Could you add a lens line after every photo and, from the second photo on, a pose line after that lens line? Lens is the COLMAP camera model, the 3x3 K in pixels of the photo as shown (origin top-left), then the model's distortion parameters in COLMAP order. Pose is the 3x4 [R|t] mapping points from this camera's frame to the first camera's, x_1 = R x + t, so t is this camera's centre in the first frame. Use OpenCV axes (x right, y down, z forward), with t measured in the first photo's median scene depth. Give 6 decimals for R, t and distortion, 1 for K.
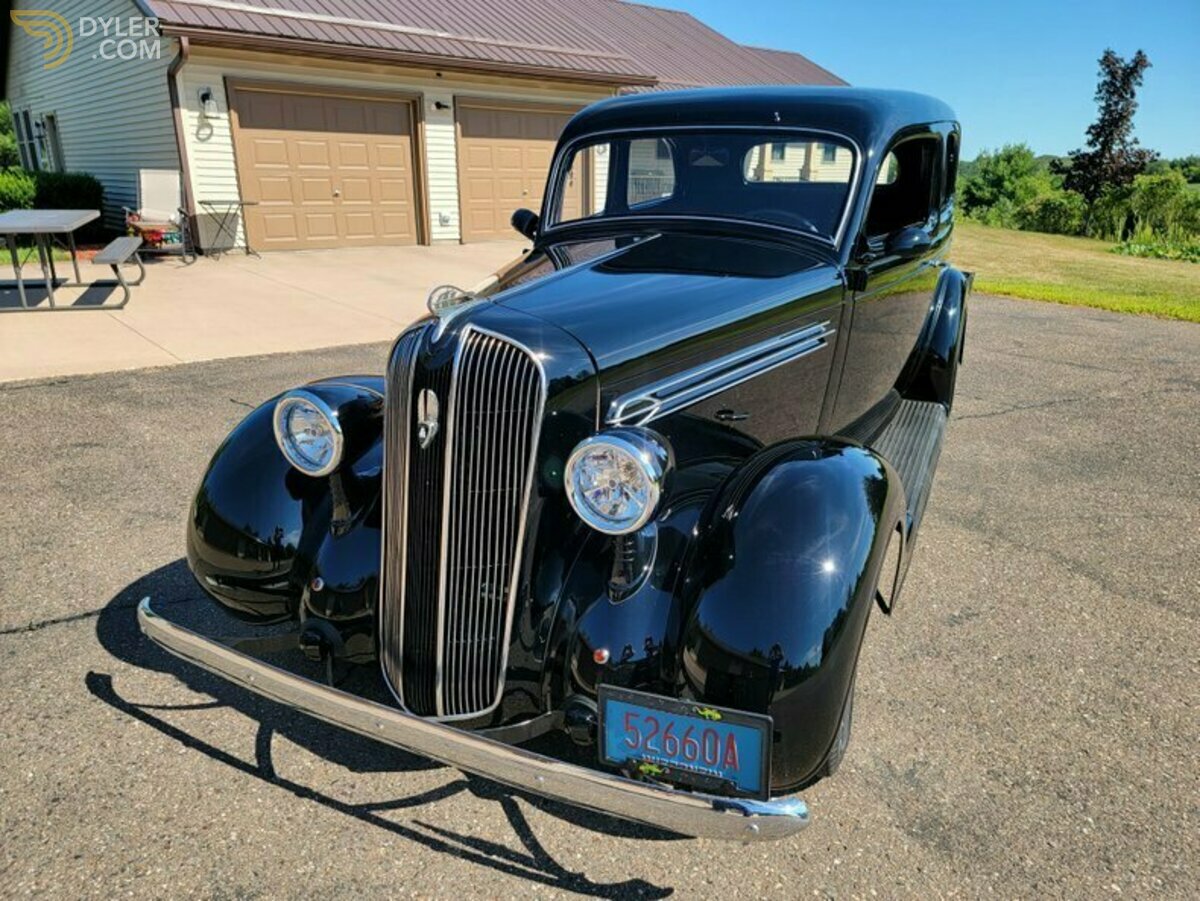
lens RADIAL K [[852.1, 0, 592.2], [0, 852.1, 454.1], [0, 0, 1]] dist [0.079449, -0.072204]
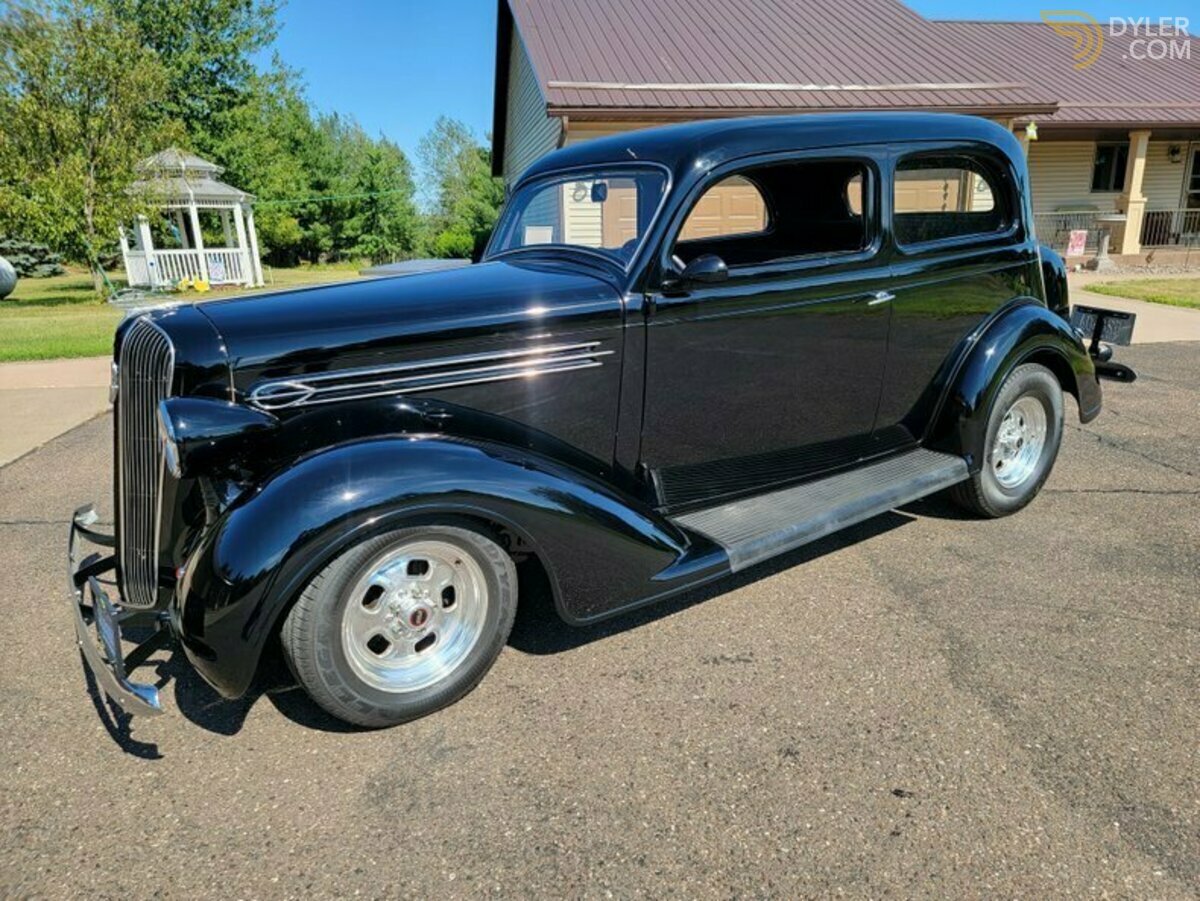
lens RADIAL K [[846.0, 0, 605.0], [0, 846.0, 452.3], [0, 0, 1]] dist [0.077874, -0.061654]
pose [[0.865927, 0.101434, -0.489777, 0.755529], [-0.127259, 0.991676, -0.019615, -0.001245], [0.483711, 0.079313, 0.871627, 0.102297]]
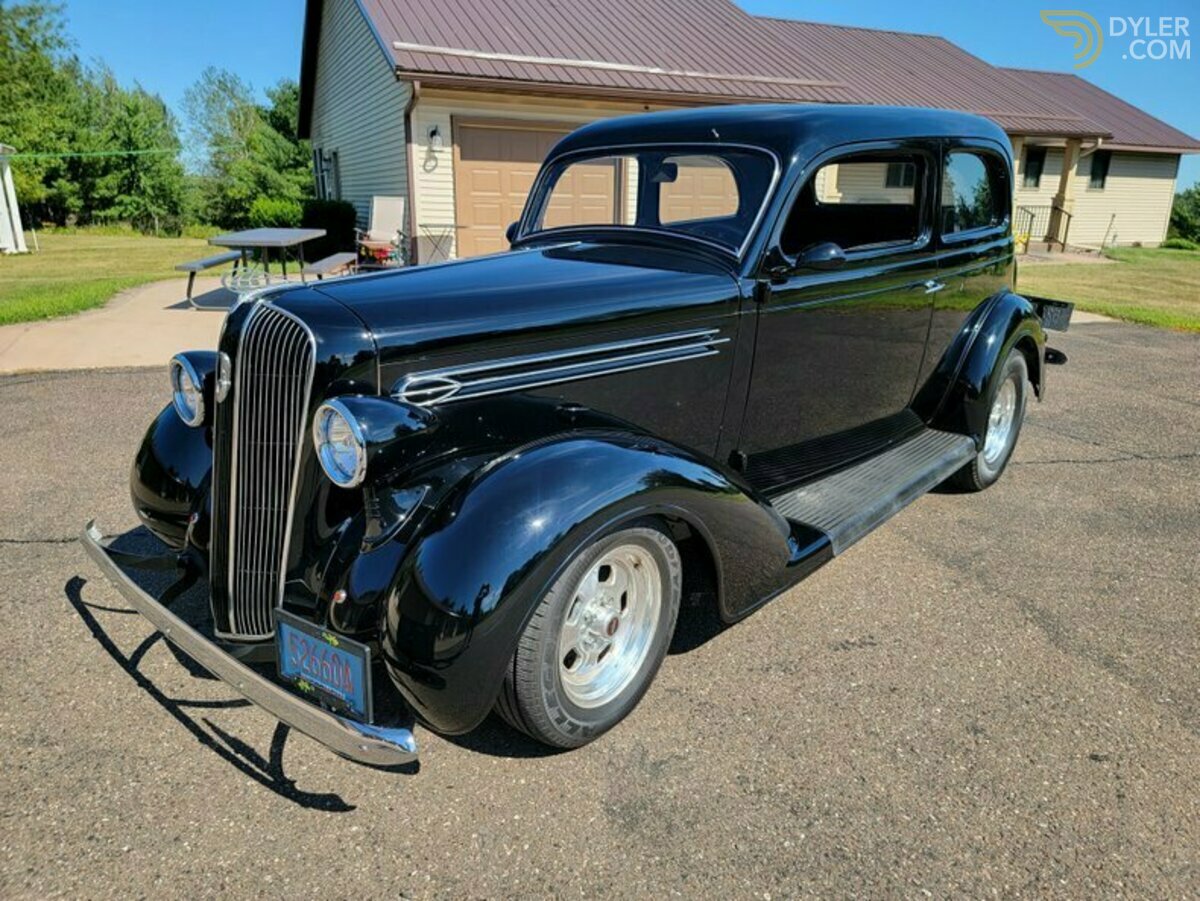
lens RADIAL K [[850.4, 0, 600.0], [0, 850.4, 450.5], [0, 0, 1]] dist [0.076626, -0.067502]
pose [[0.958585, 0.085037, -0.271816, 0.403240], [-0.094786, 0.995234, -0.022917, 0.023534], [0.268571, 0.047732, 0.962076, -0.007014]]
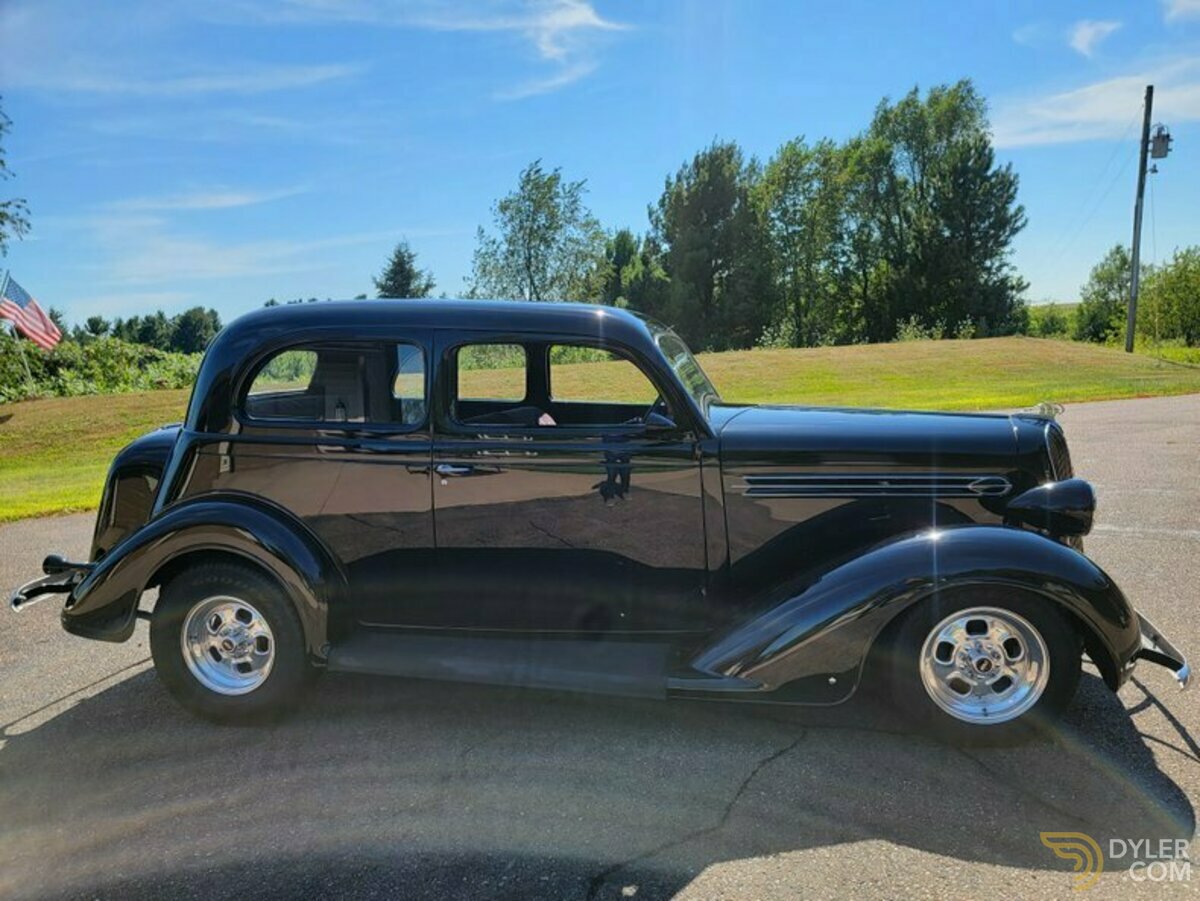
lens RADIAL K [[851.9, 0, 611.6], [0, 851.9, 453.0], [0, 0, 1]] dist [0.071705, -0.067017]
pose [[-0.261571, -0.128150, 0.956639, -1.169152], [0.344560, 0.913440, 0.216575, -0.553775], [-0.901587, 0.386269, -0.194774, 1.482213]]
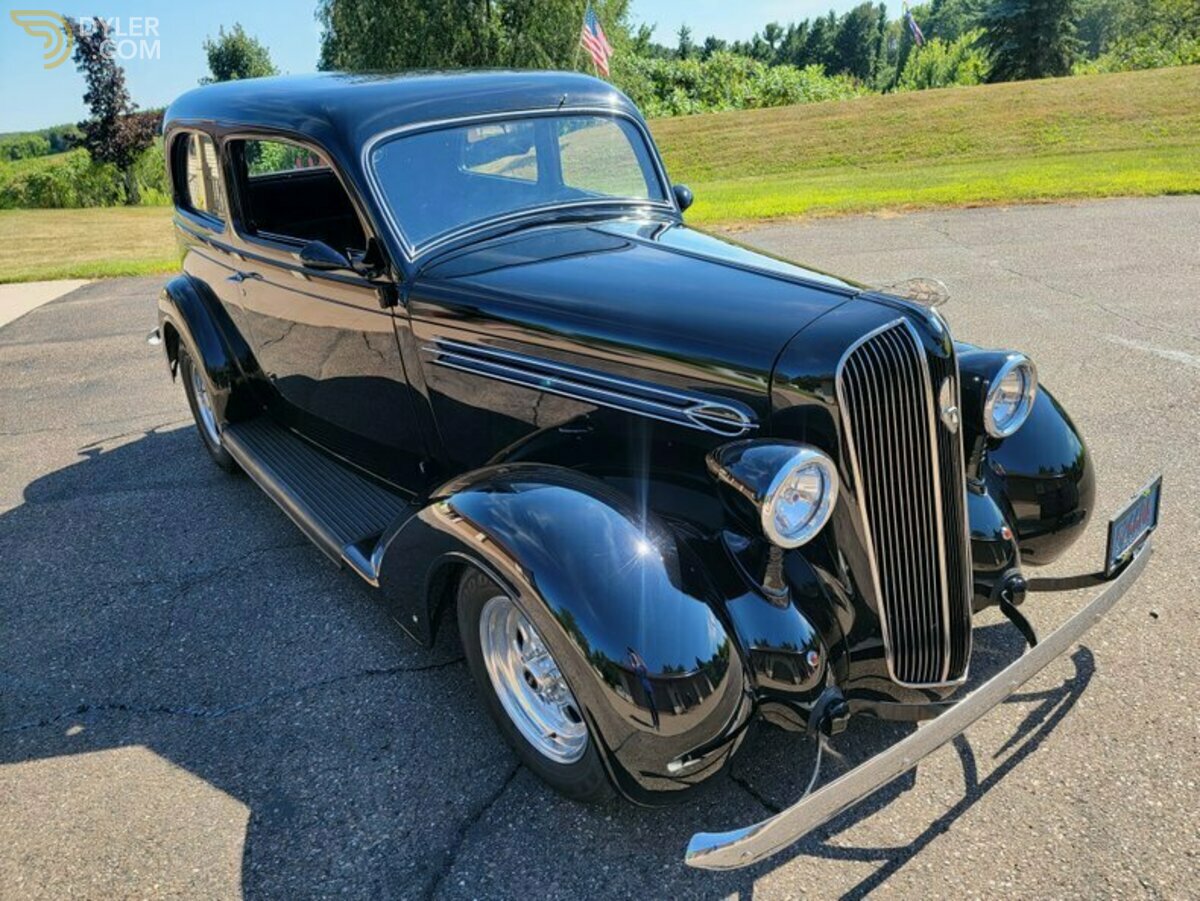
lens RADIAL K [[856.8, 0, 594.5], [0, 856.8, 453.3], [0, 0, 1]] dist [0.068185, -0.049308]
pose [[0.458241, -0.394304, 0.796580, -0.777743], [0.368467, 0.899850, 0.233457, -0.243558], [-0.808855, 0.186534, 0.557636, 0.482868]]
